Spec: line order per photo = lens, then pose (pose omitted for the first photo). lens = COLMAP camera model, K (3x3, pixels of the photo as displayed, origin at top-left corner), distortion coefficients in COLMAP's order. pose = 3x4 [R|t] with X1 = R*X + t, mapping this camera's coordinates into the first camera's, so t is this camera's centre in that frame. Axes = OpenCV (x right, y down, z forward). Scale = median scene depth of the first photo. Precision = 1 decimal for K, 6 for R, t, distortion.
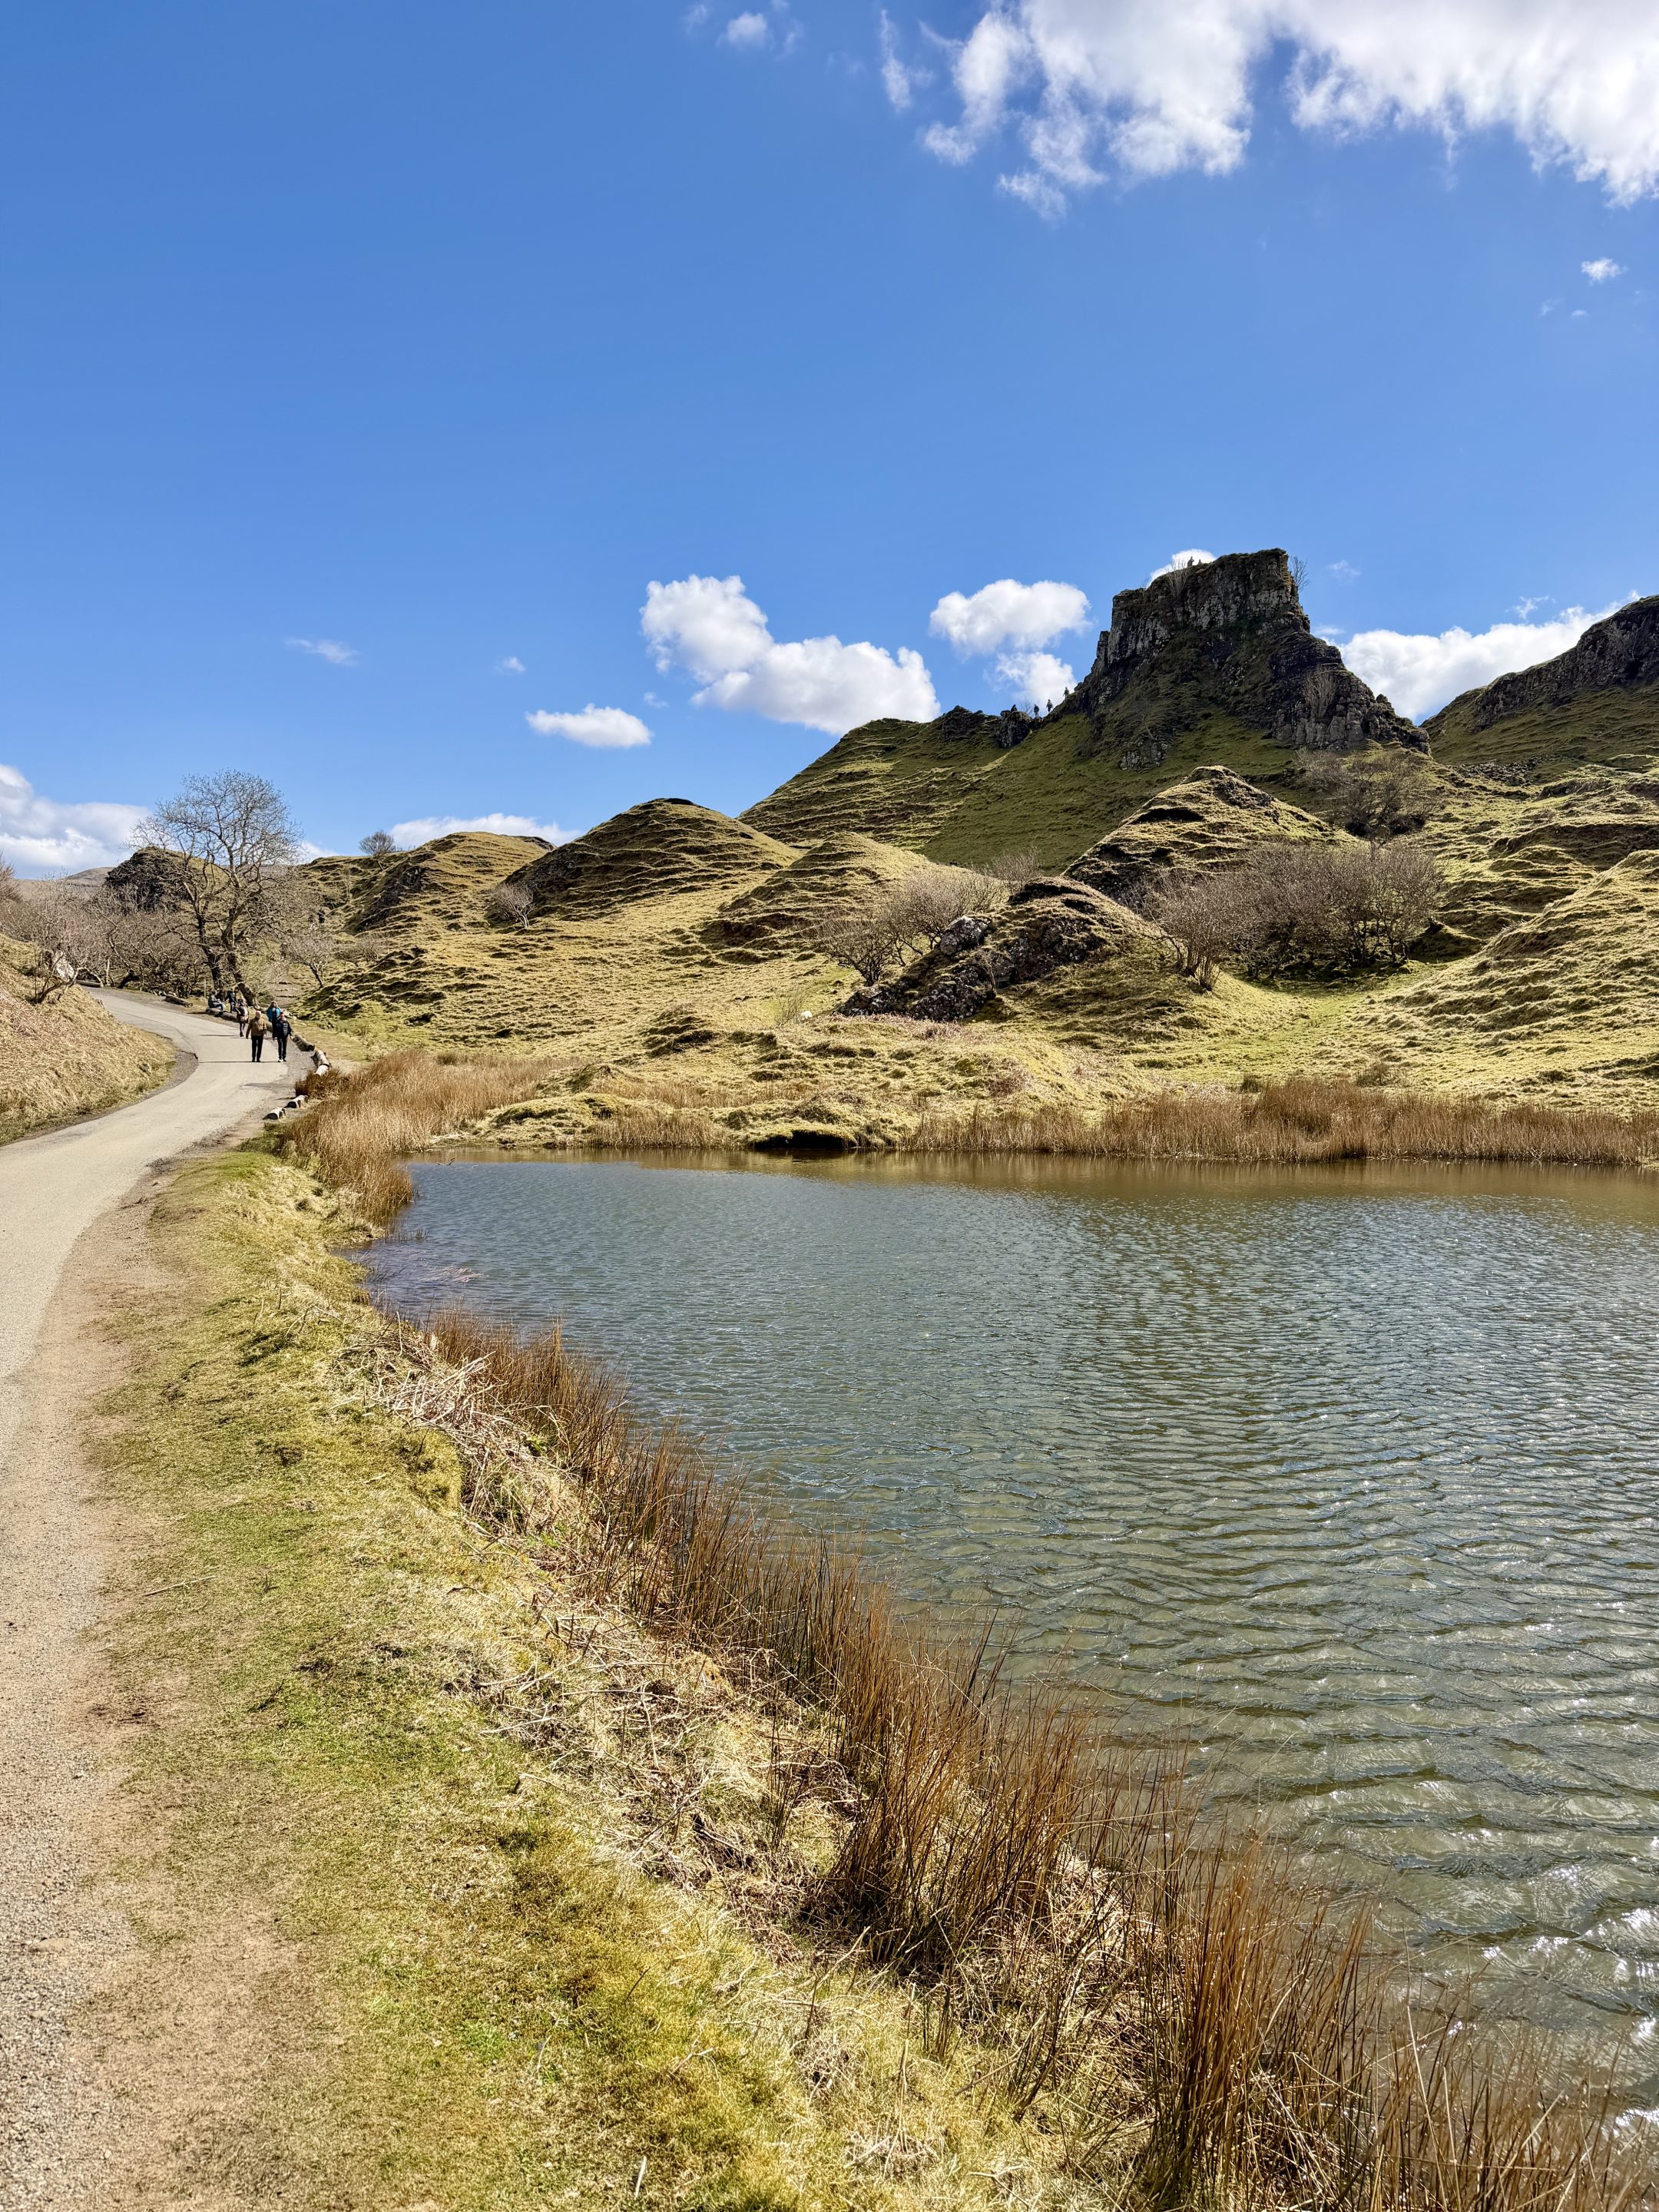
lens RADIAL K [[1673.3, 0, 799.8], [0, 1673.3, 1113.1], [0, 0, 1]] dist [0.074998, -0.132846]
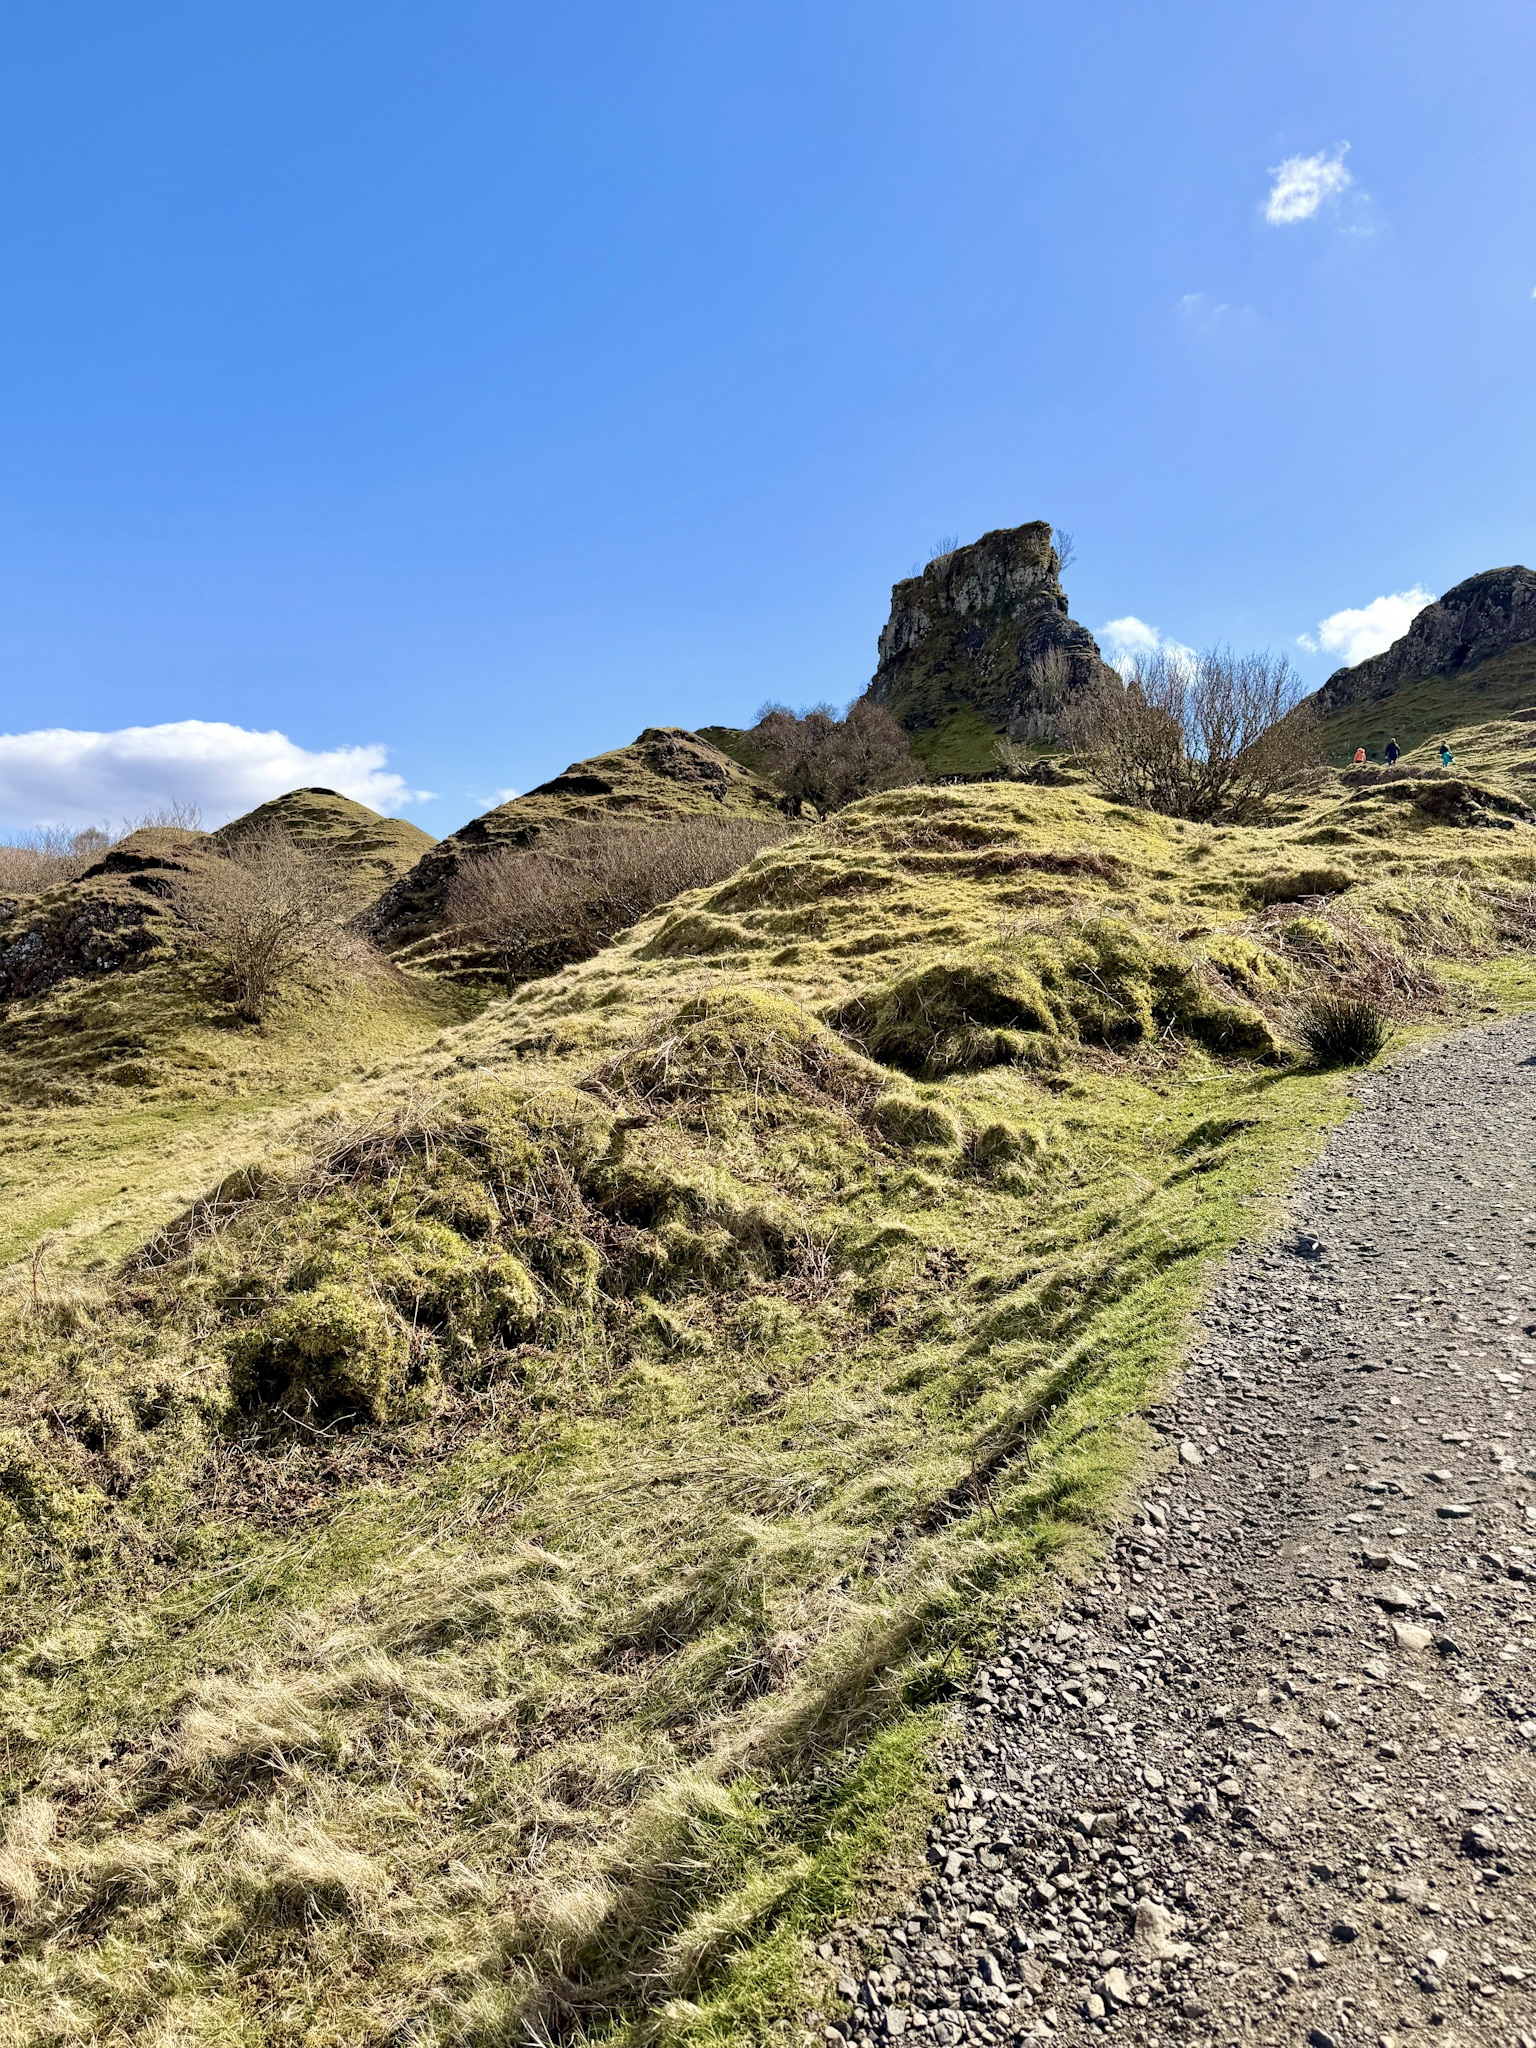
lens RADIAL K [[1549.2, 0, 710.0], [0, 1549.2, 1011.0], [0, 0, 1]] dist [0.074998, -0.132846]
pose [[0.993233, 0.029504, -0.112328, 0.214644], [-0.037320, 0.996979, -0.068120, -0.020009], [0.109979, 0.071851, 0.991333, 0.198963]]
